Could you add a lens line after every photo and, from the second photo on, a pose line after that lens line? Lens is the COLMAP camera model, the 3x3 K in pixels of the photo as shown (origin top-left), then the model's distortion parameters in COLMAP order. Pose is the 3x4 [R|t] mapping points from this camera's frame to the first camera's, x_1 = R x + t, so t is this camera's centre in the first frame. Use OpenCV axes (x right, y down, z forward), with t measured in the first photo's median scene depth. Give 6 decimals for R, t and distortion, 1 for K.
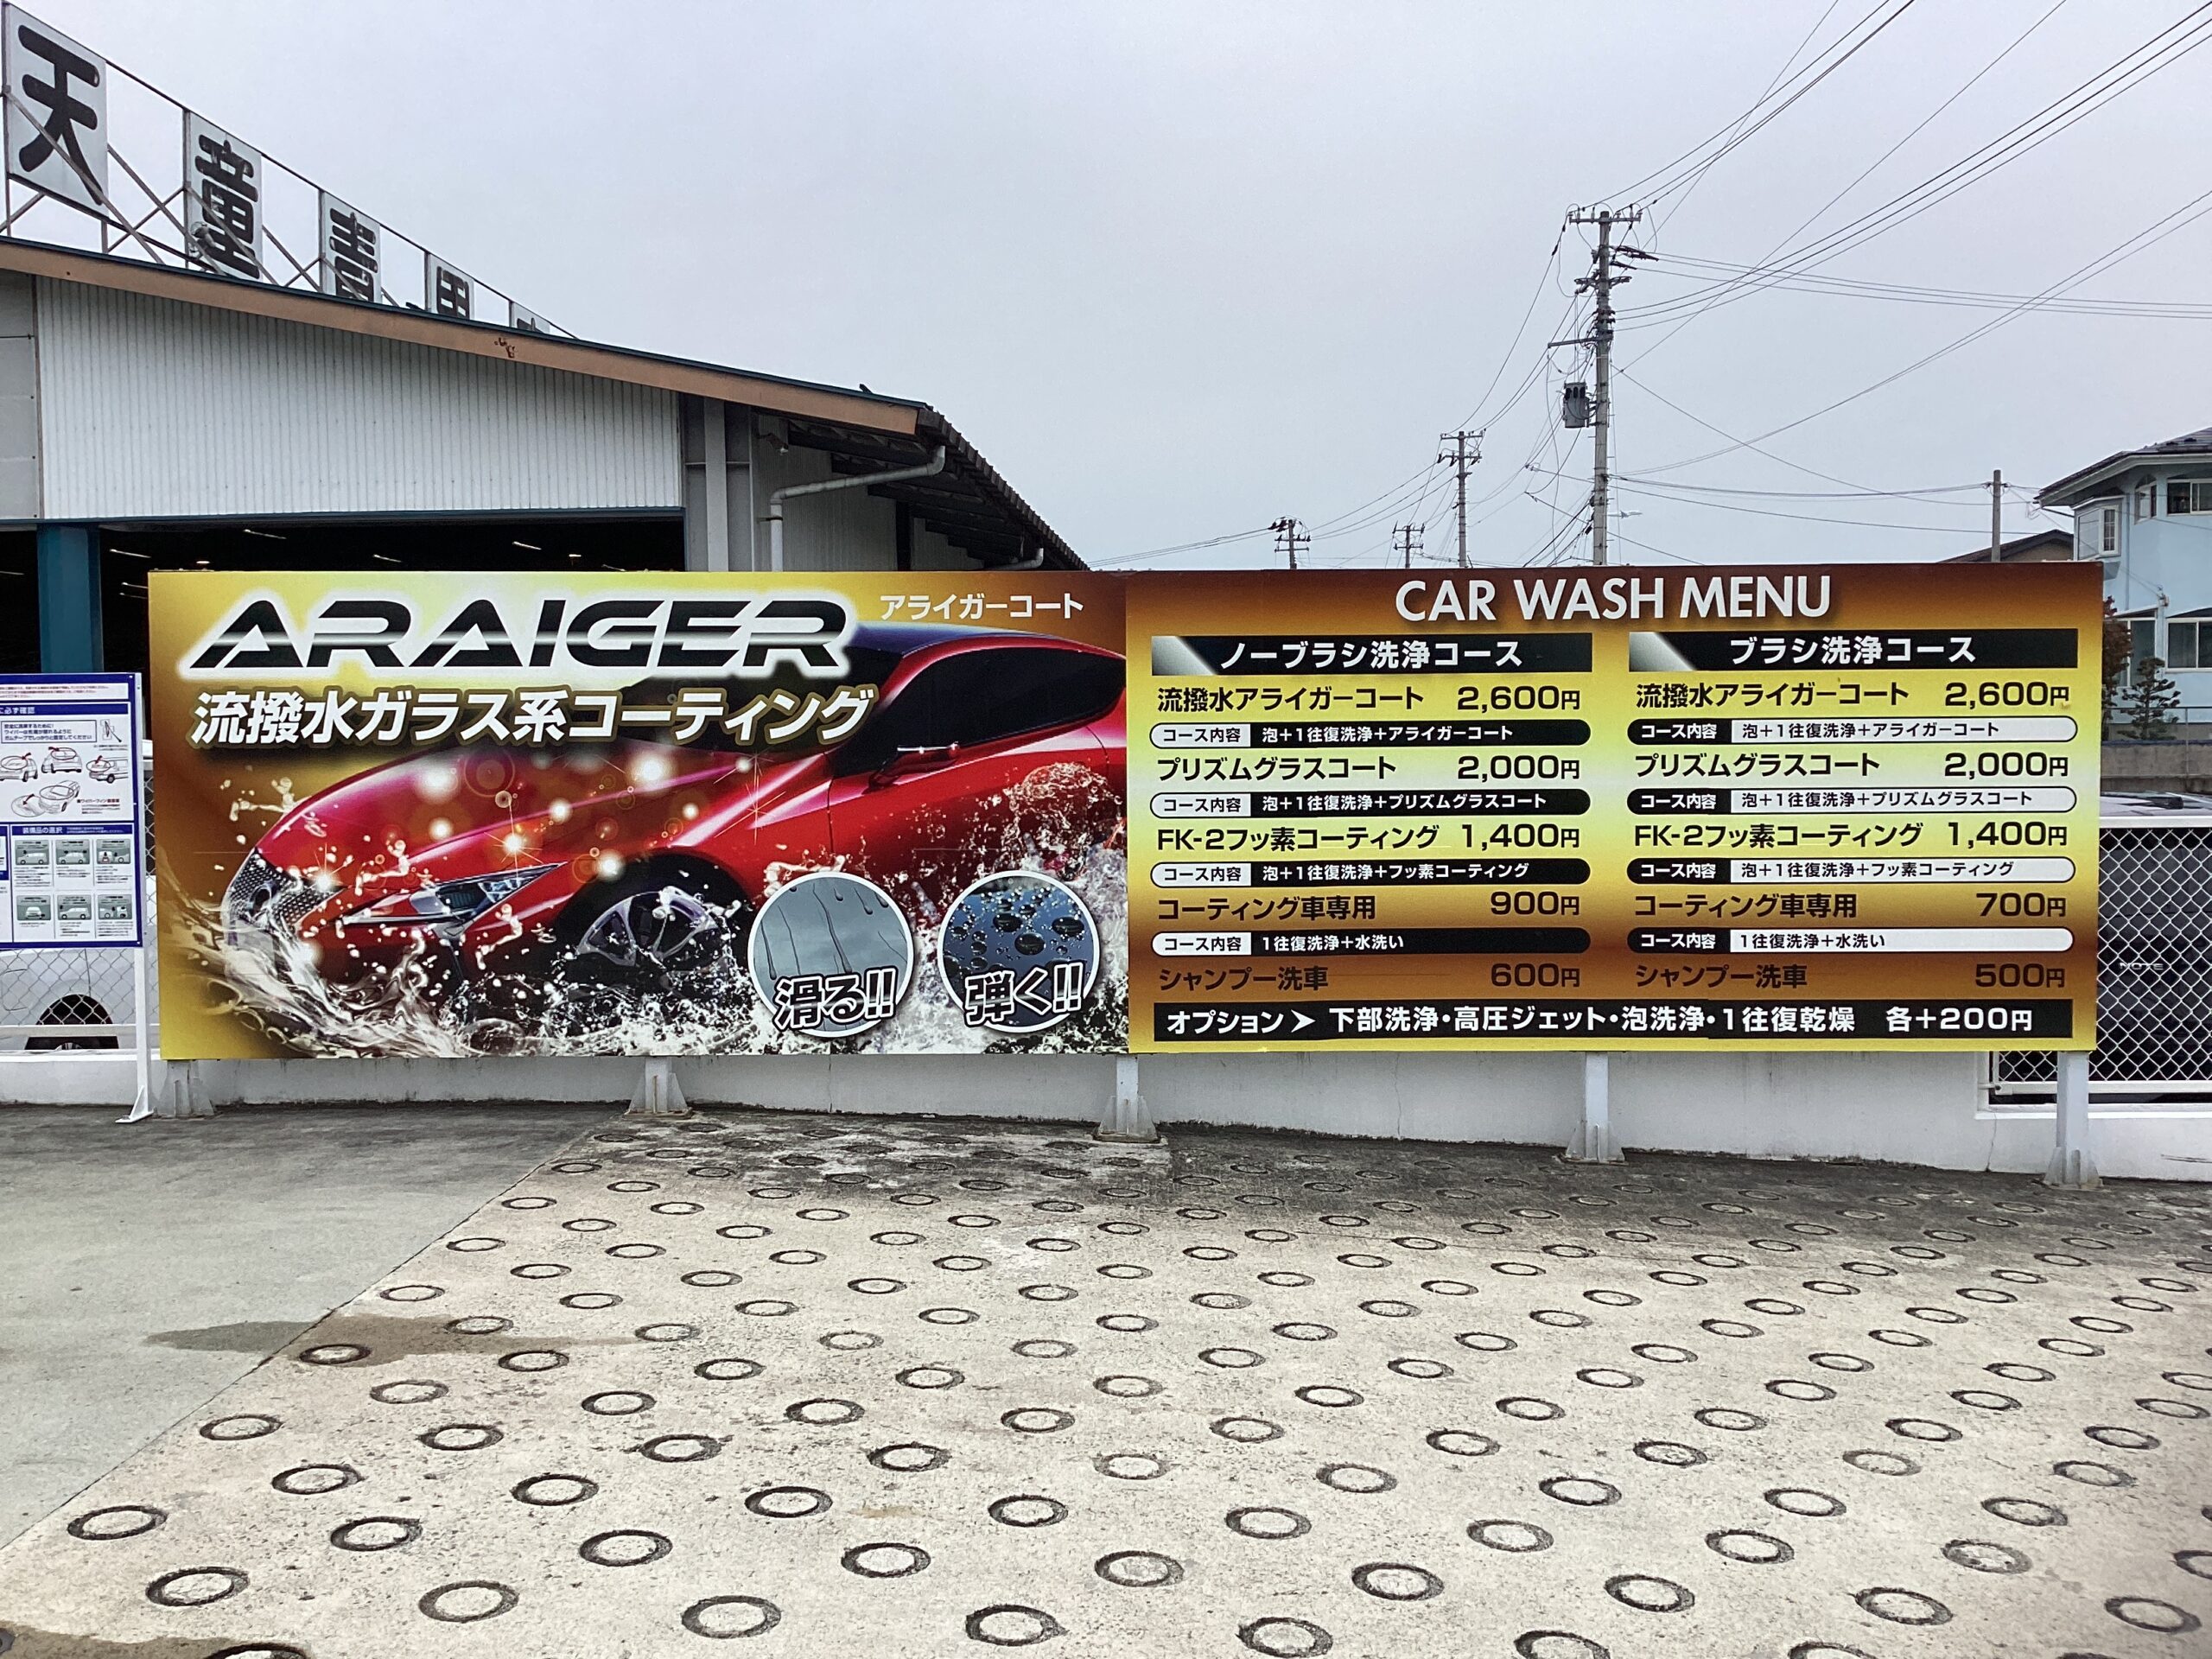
lens RADIAL K [[2006.8, 0, 1106.4], [0, 2006.8, 821.8], [0, 0, 1]] dist [0.150249, -0.328583]
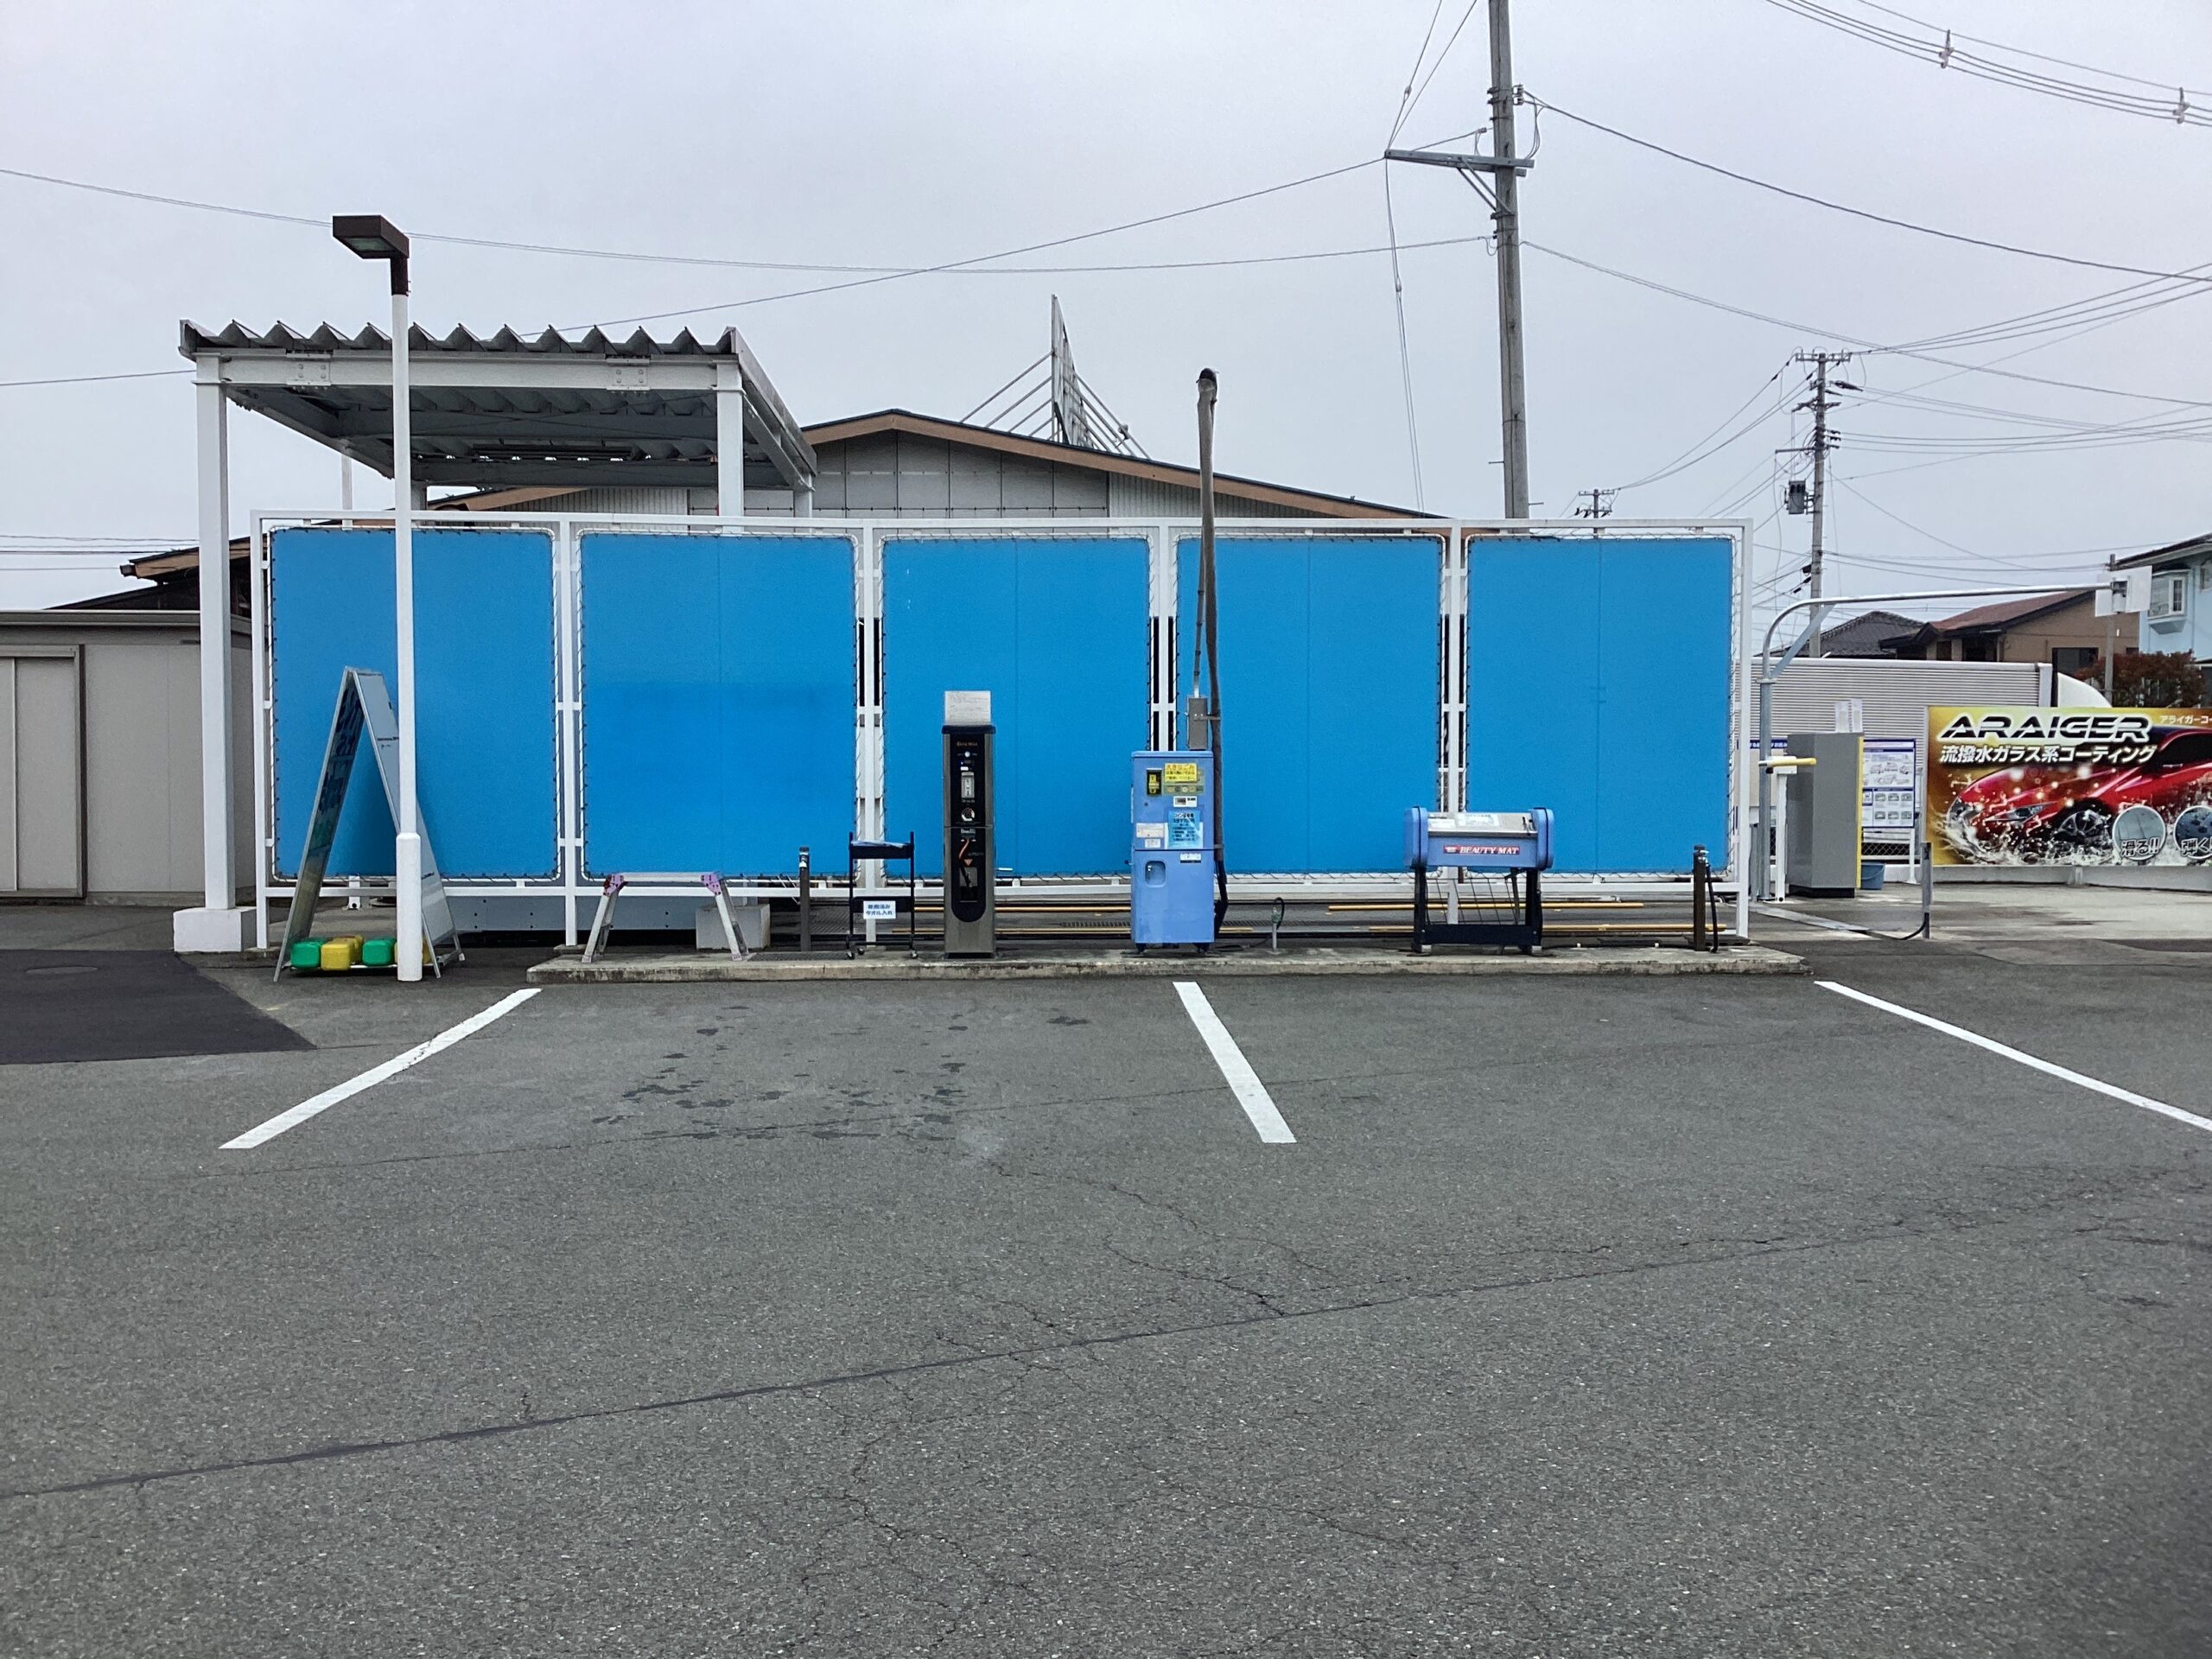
lens RADIAL K [[2006.8, 0, 1106.4], [0, 2006.8, 821.8], [0, 0, 1]] dist [0.150249, -0.328583]
pose [[0.998904, 0.008102, 0.046103, -1.848238], [-0.008121, 0.999967, 0.000220, 0.061578], [-0.046099, -0.000594, 0.998937, -2.025431]]
